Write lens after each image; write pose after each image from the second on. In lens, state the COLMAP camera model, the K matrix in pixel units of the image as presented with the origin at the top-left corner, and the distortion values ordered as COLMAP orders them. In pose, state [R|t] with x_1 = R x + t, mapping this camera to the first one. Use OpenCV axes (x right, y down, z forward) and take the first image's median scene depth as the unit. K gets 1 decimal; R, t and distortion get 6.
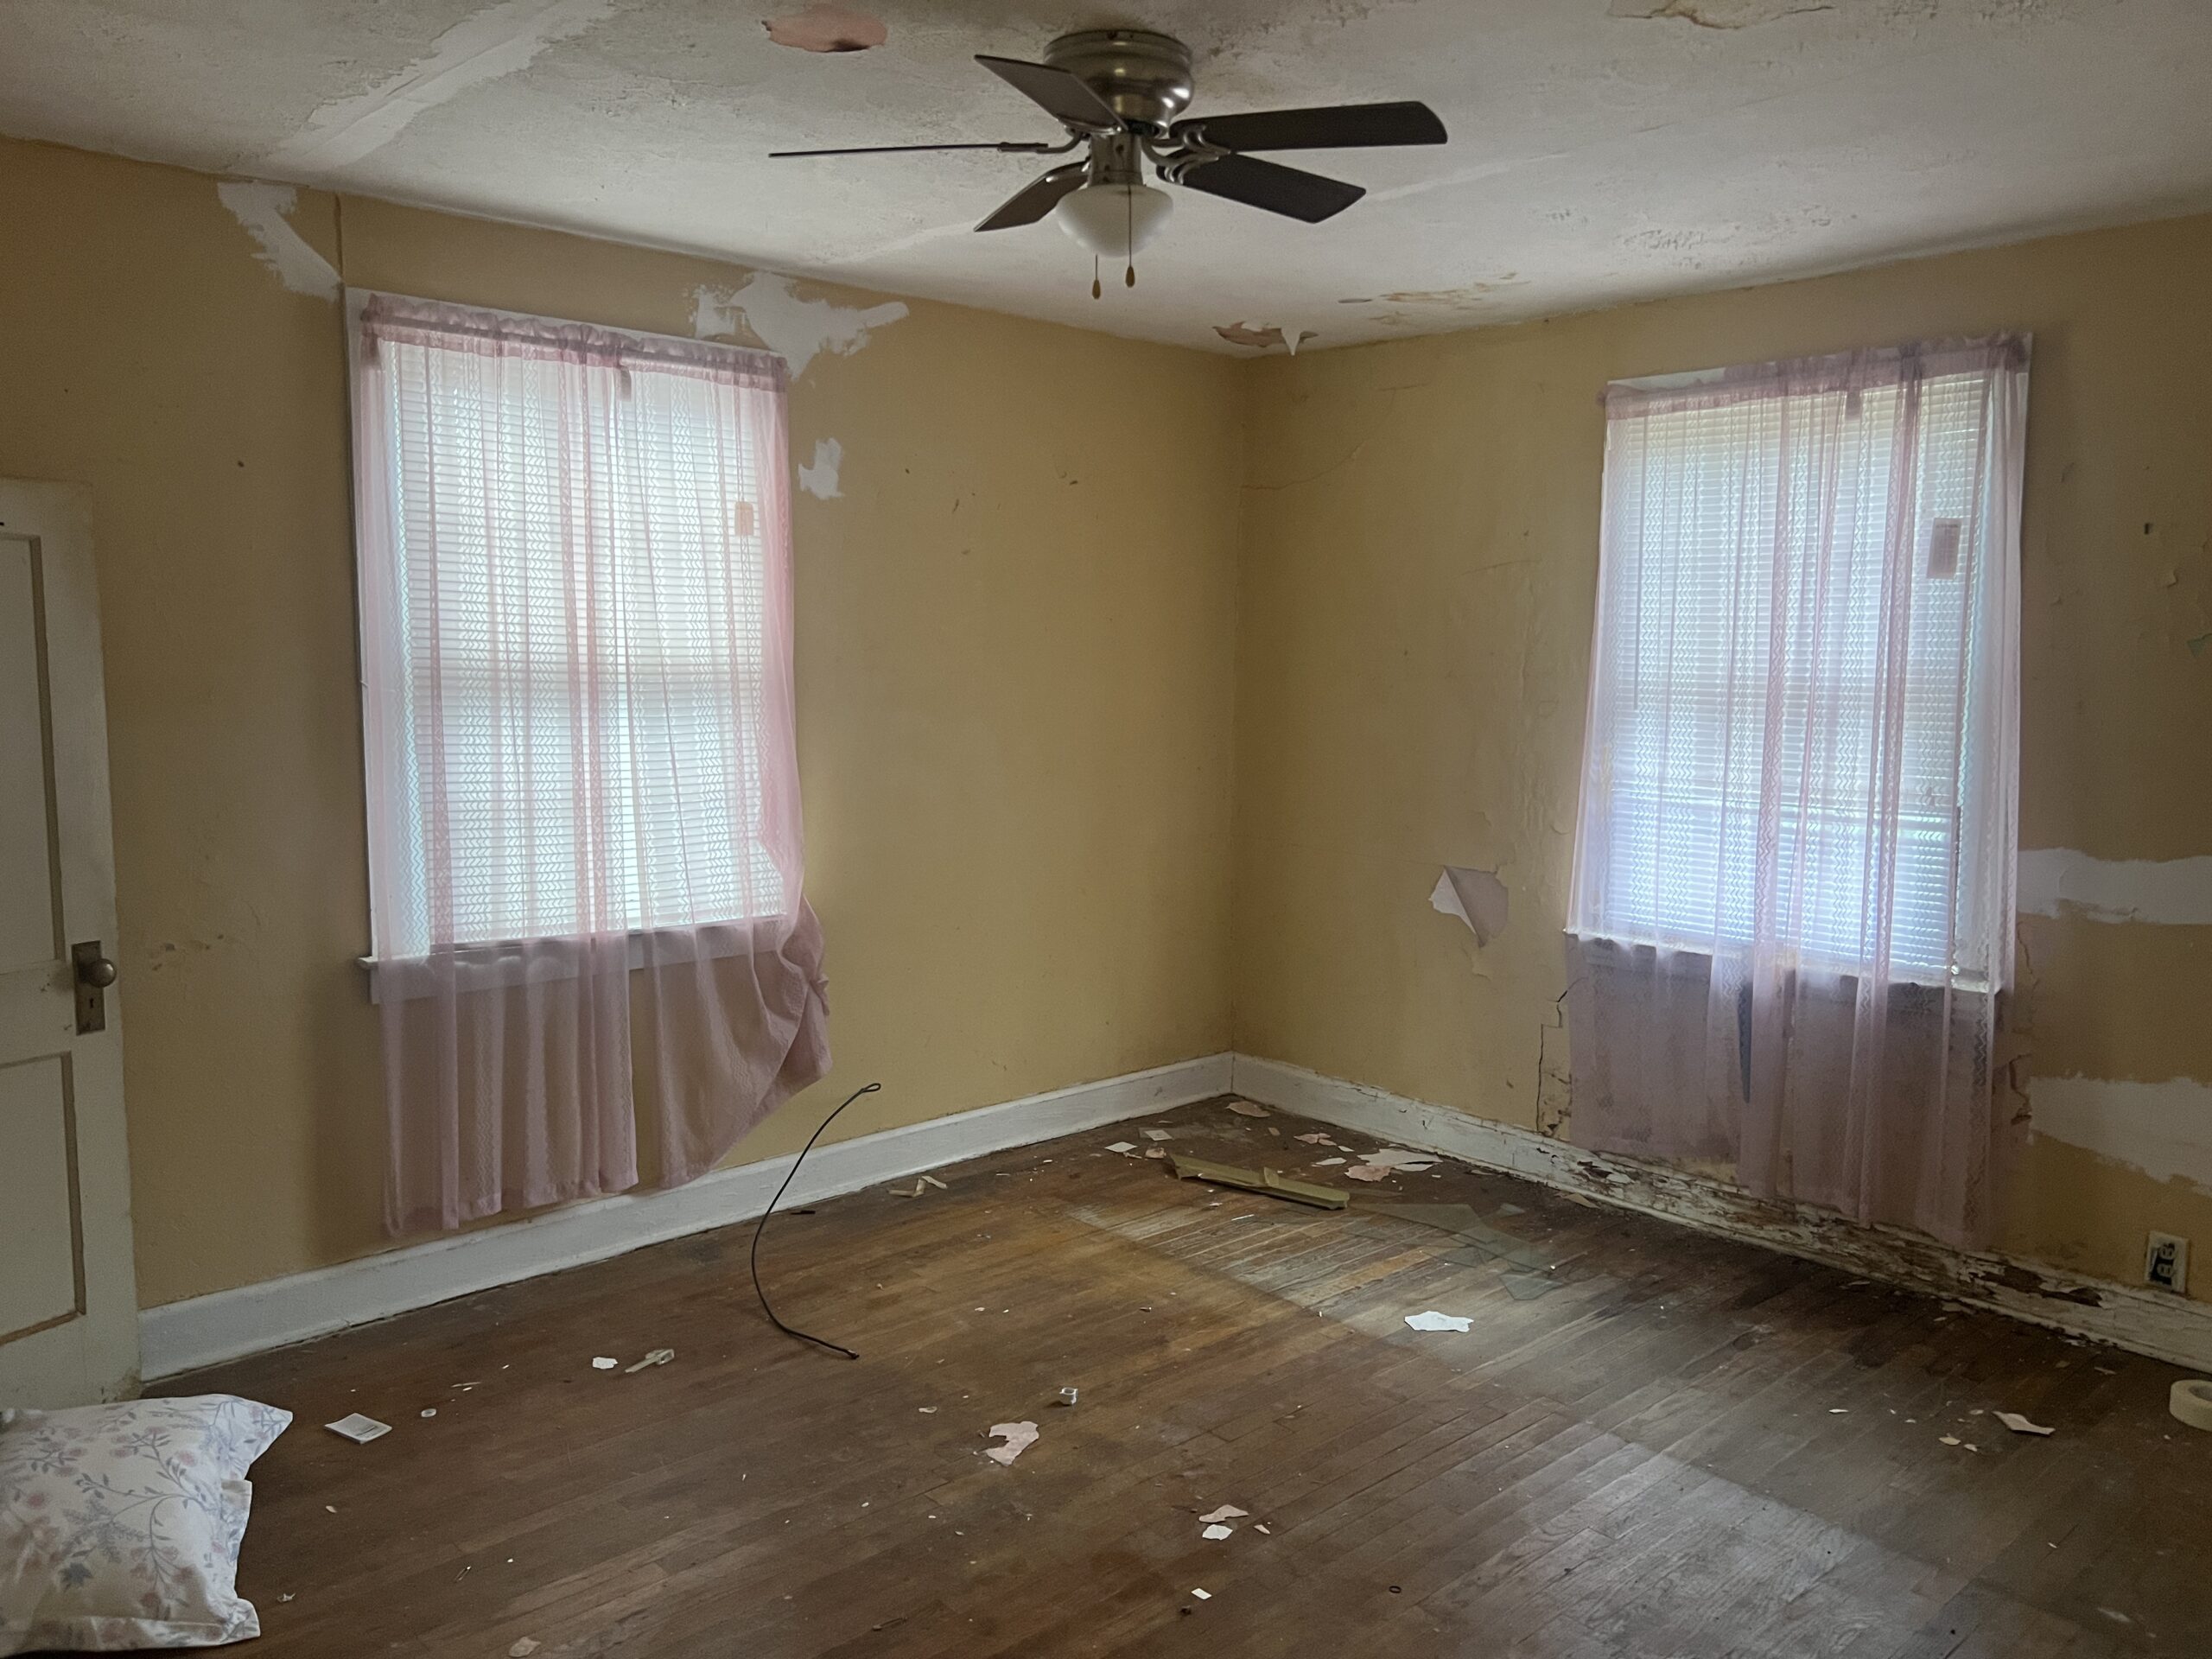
lens RADIAL K [[1696.4, 0, 1120.6], [0, 1696.4, 829.0], [0, 0, 1]] dist [0.078656, -0.061444]
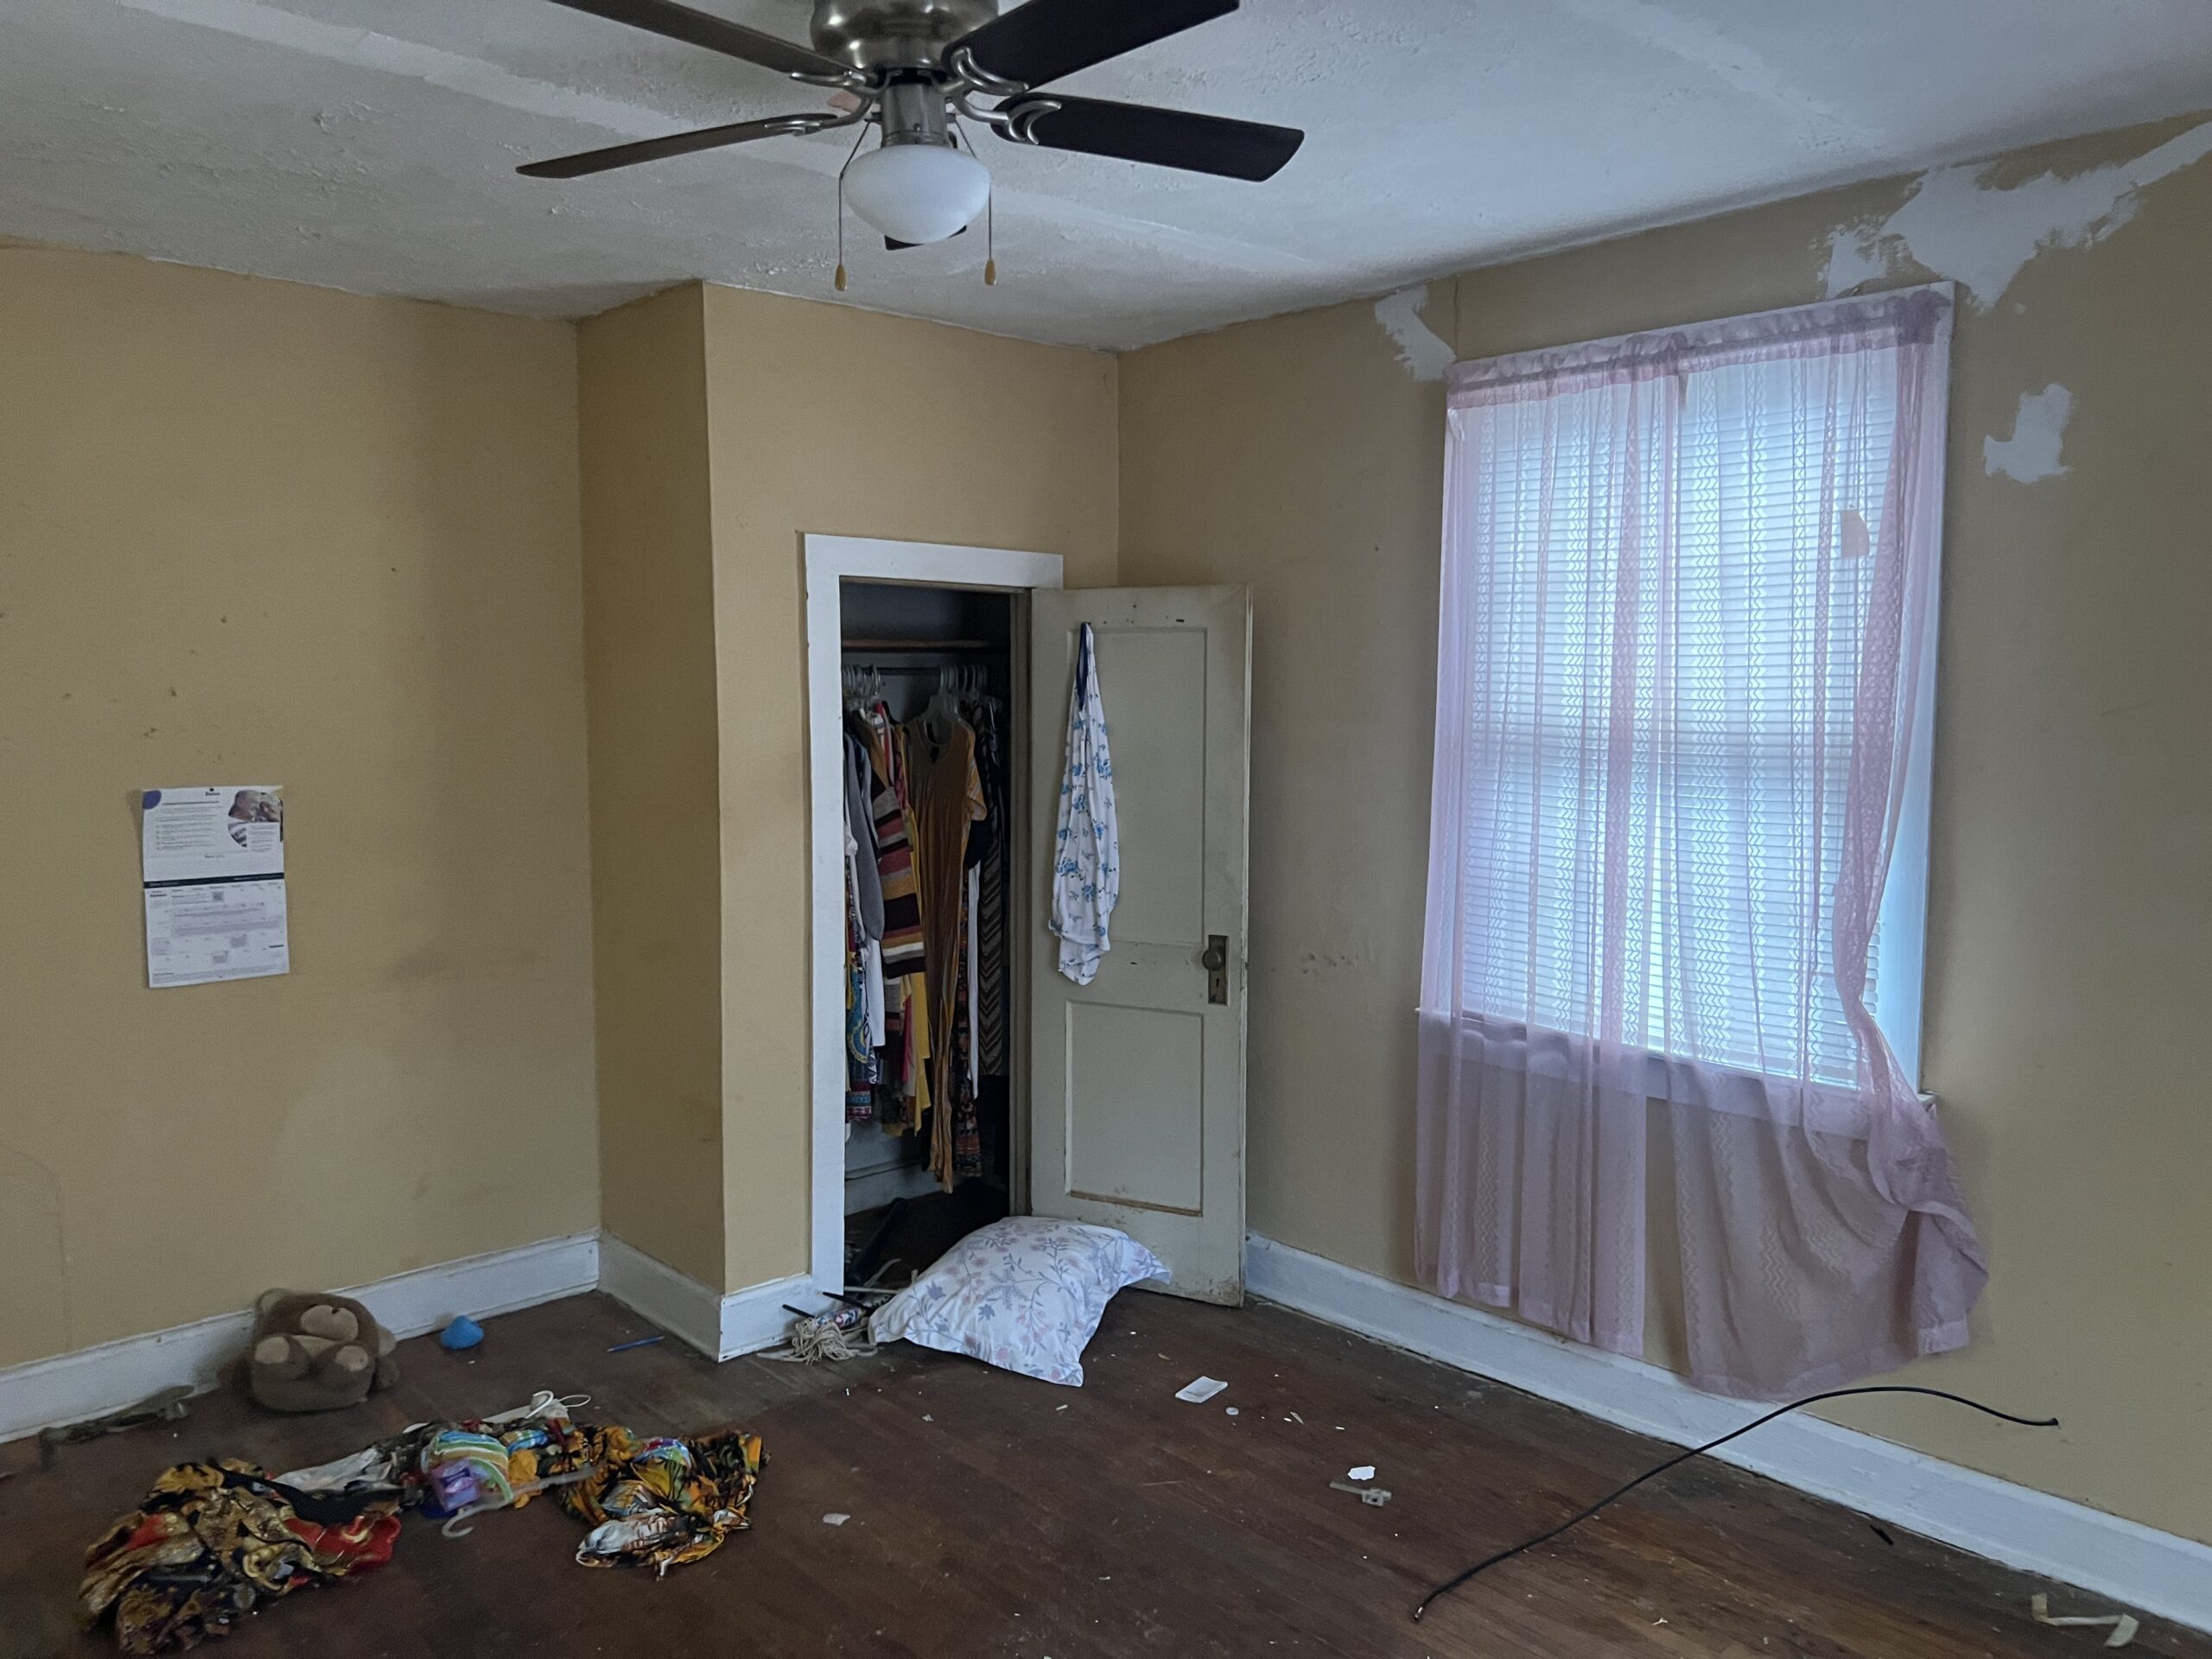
lens RADIAL K [[1696.4, 0, 1118.7], [0, 1696.4, 824.8], [0, 0, 1]] dist [0.078656, -0.061444]
pose [[-0.002571, 0.081331, -0.996684, 0.530541], [-0.106448, 0.991002, 0.081142, -0.088971], [0.994315, 0.106303, 0.006110, 0.724926]]
